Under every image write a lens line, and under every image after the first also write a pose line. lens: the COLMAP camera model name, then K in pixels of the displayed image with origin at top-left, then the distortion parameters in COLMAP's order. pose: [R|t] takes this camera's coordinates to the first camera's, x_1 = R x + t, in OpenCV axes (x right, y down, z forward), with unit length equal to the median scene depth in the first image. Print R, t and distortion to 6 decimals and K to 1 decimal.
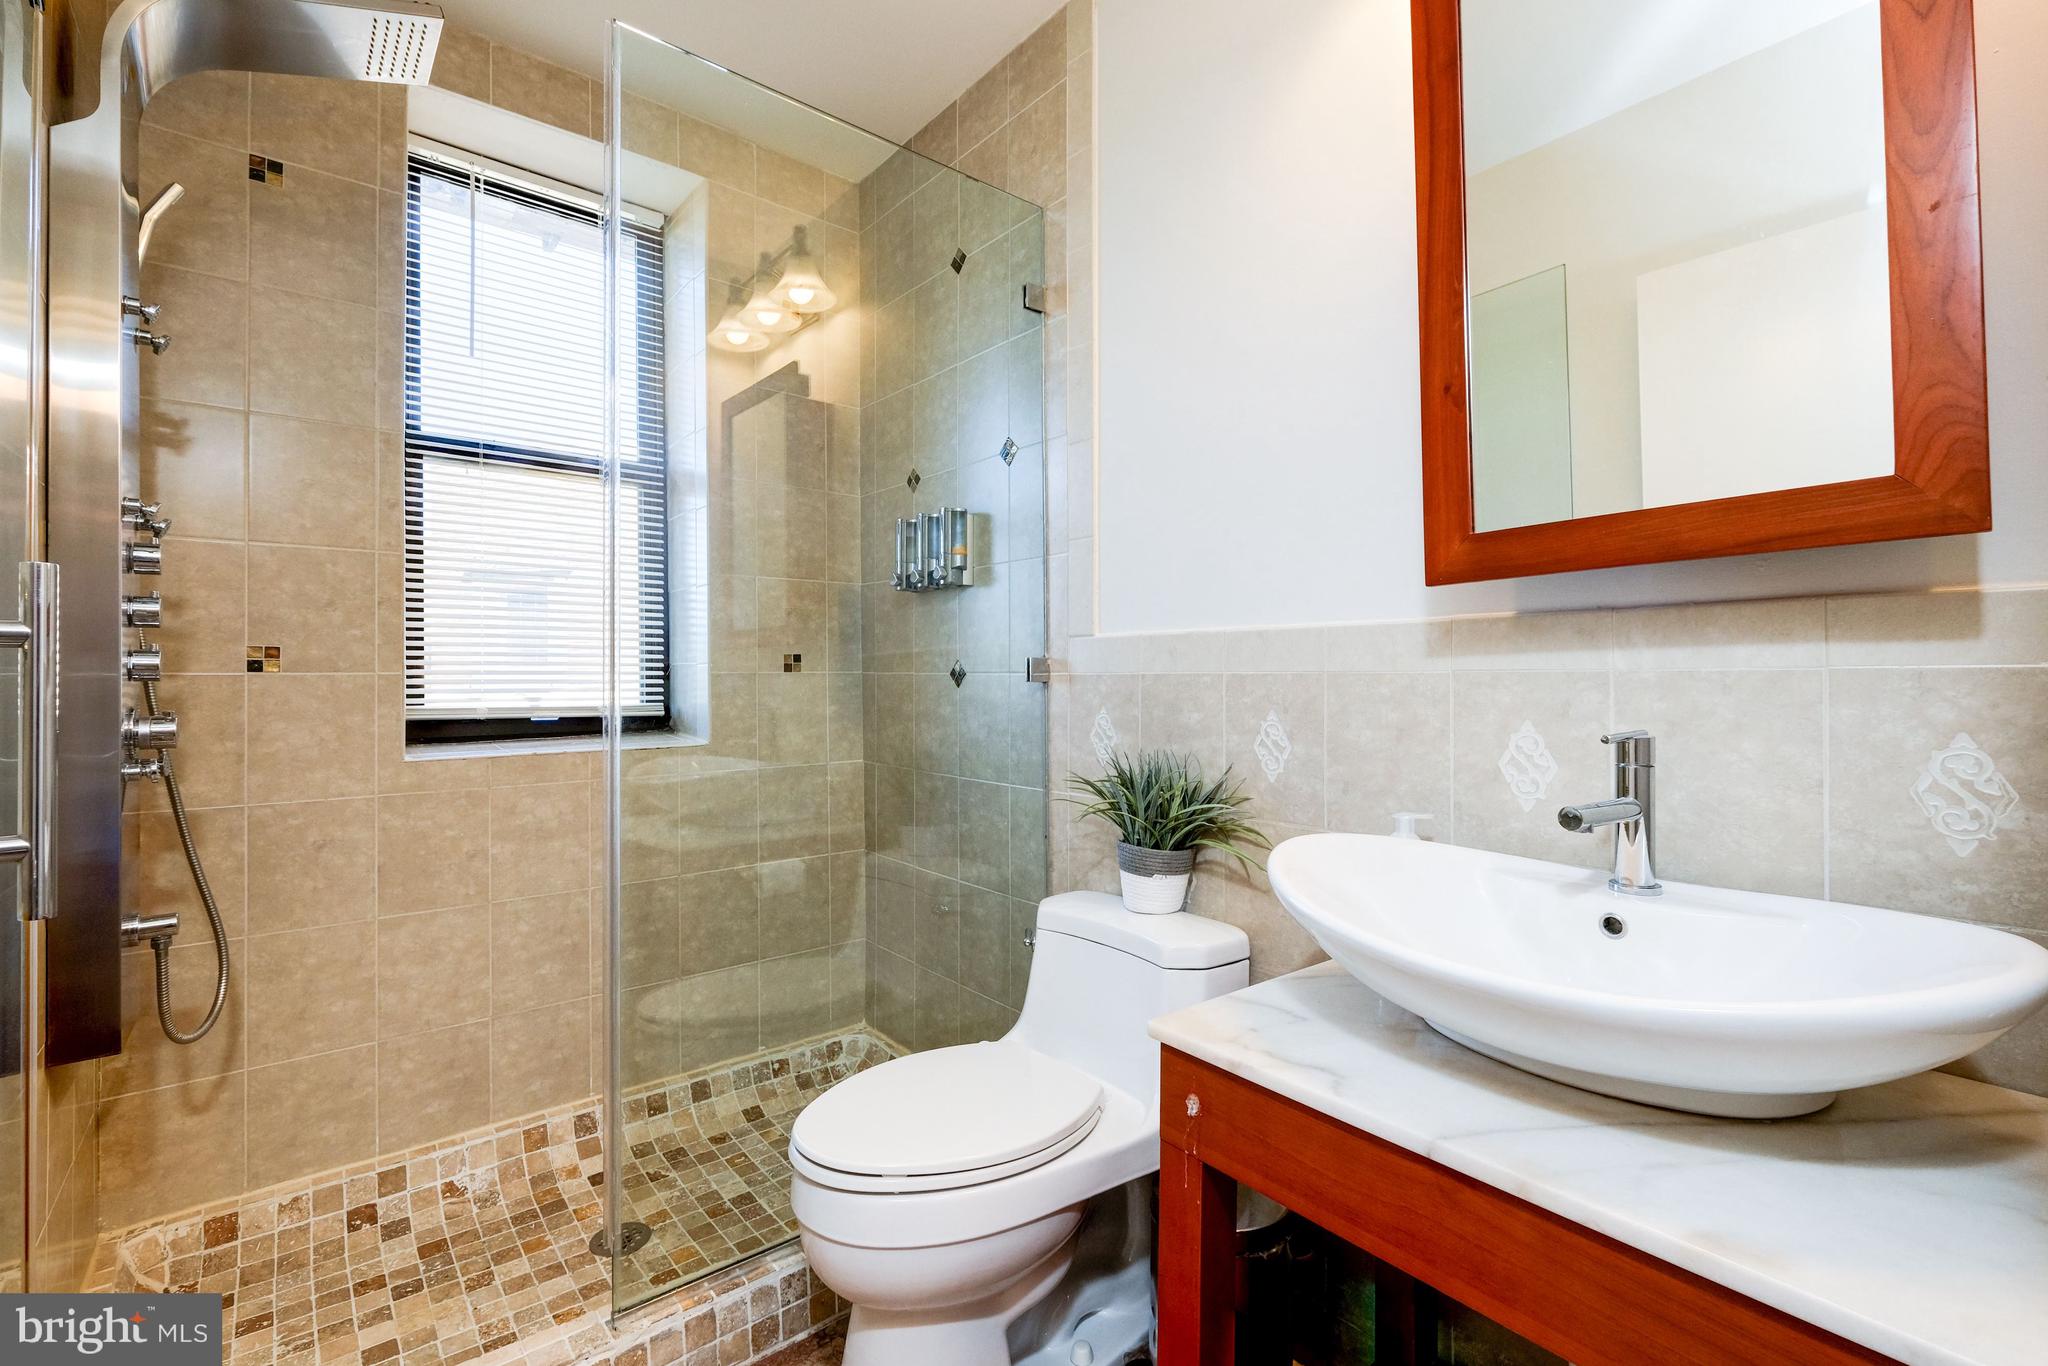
lens RADIAL K [[901.0, 0, 1033.4], [0, 901.0, 672.8], [0, 0, 1]] dist [-0.005575, 0.000364]
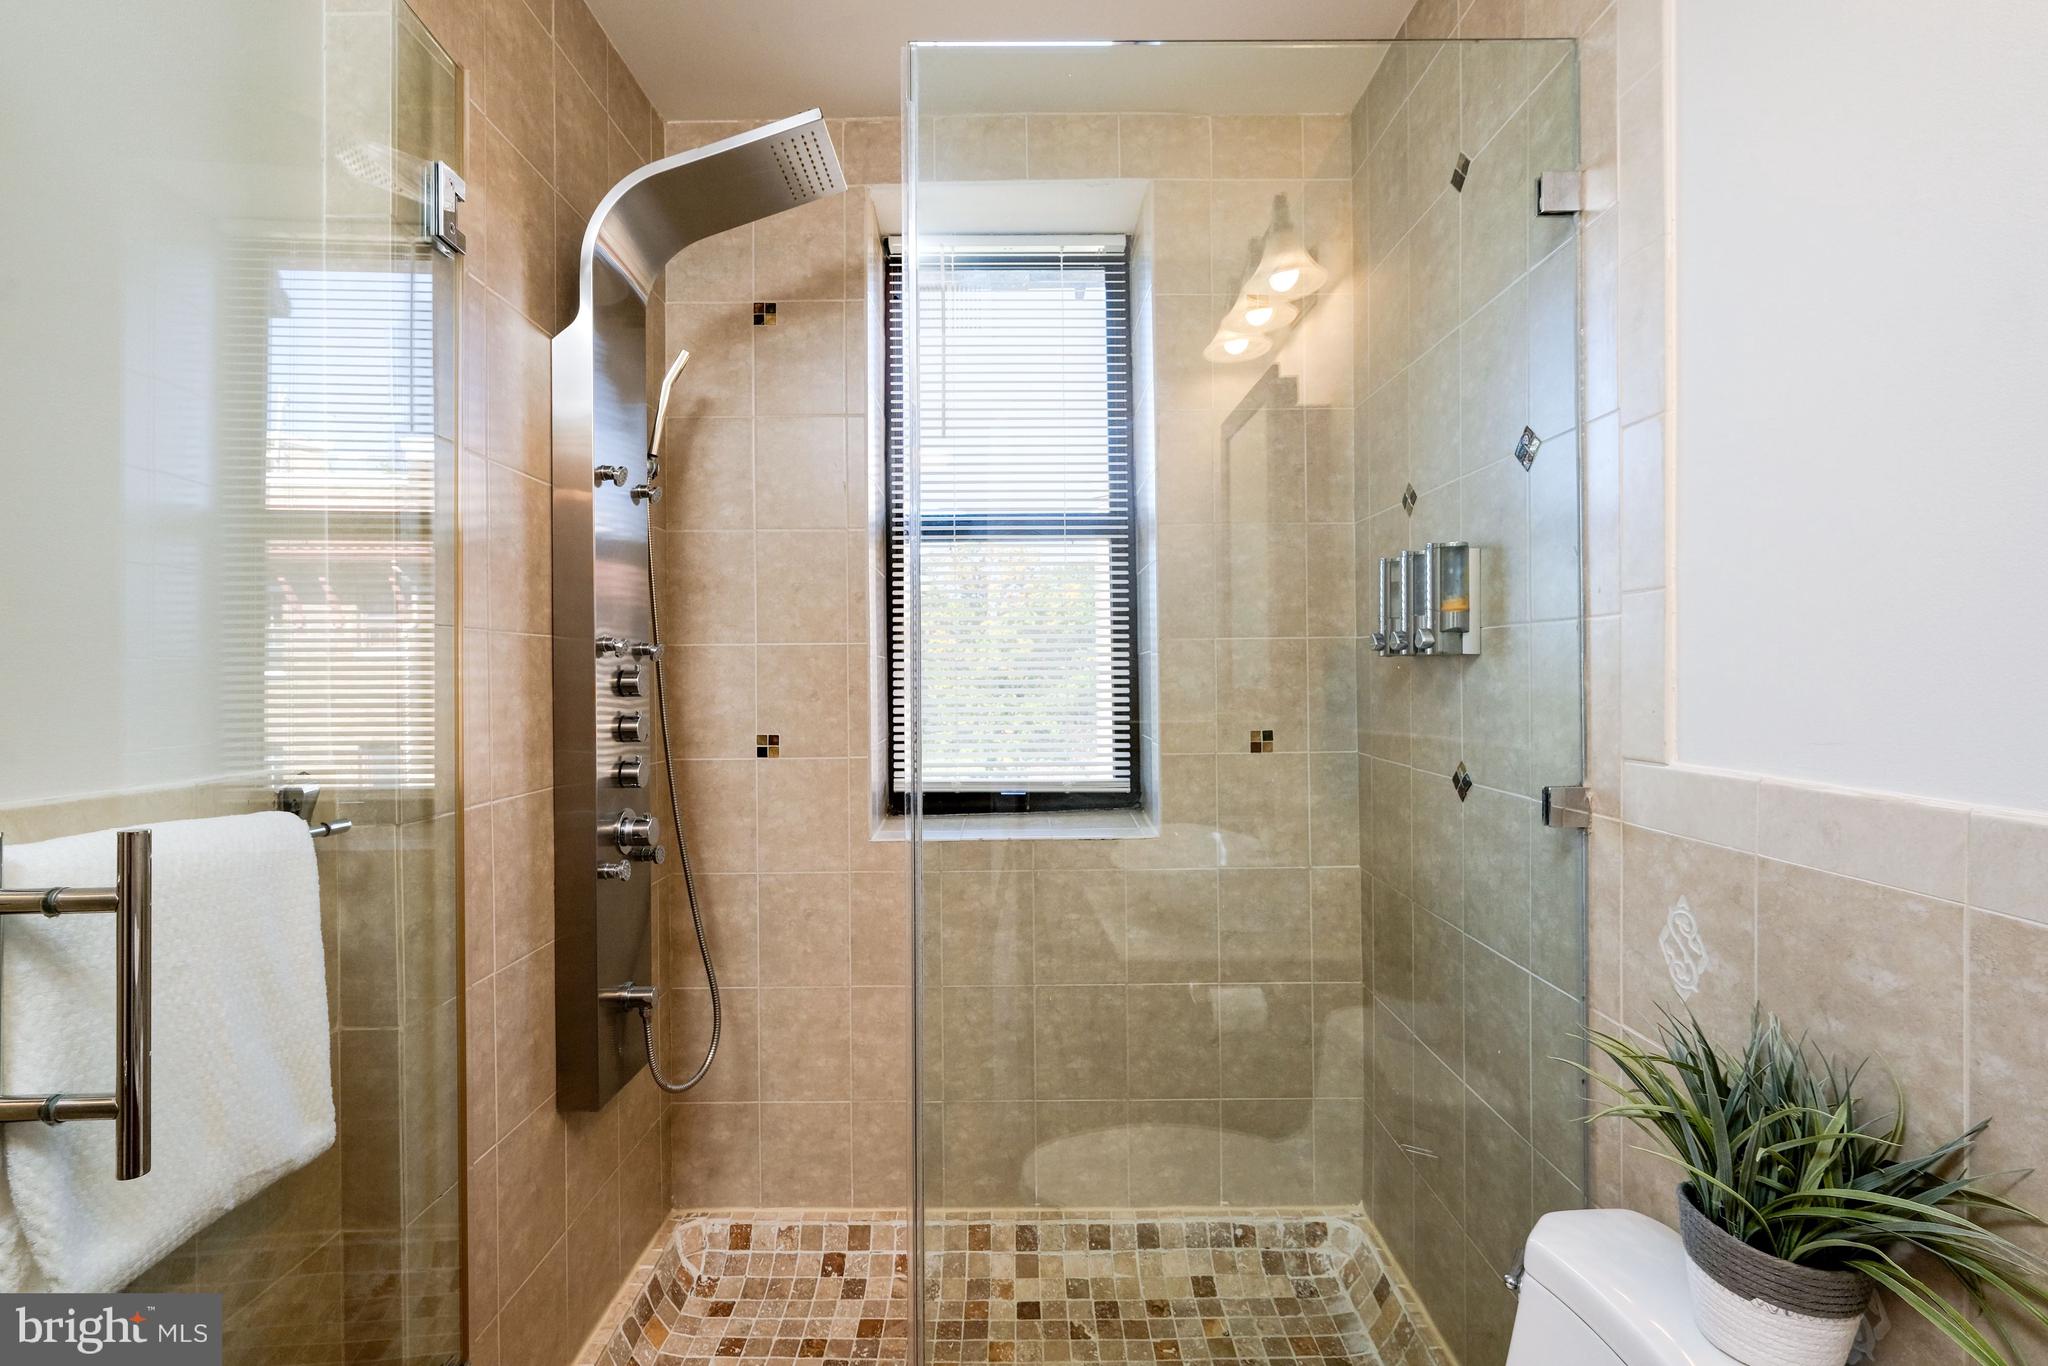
lens RADIAL K [[901.0, 0, 1033.4], [0, 901.0, 672.8], [0, 0, 1]] dist [-0.005575, 0.000364]
pose [[0.765722, -0.000752, -0.643171, 0.113837], [0.011267, 0.999862, 0.012246, -0.099924], [0.643073, -0.016624, 0.765625, 0.290098]]
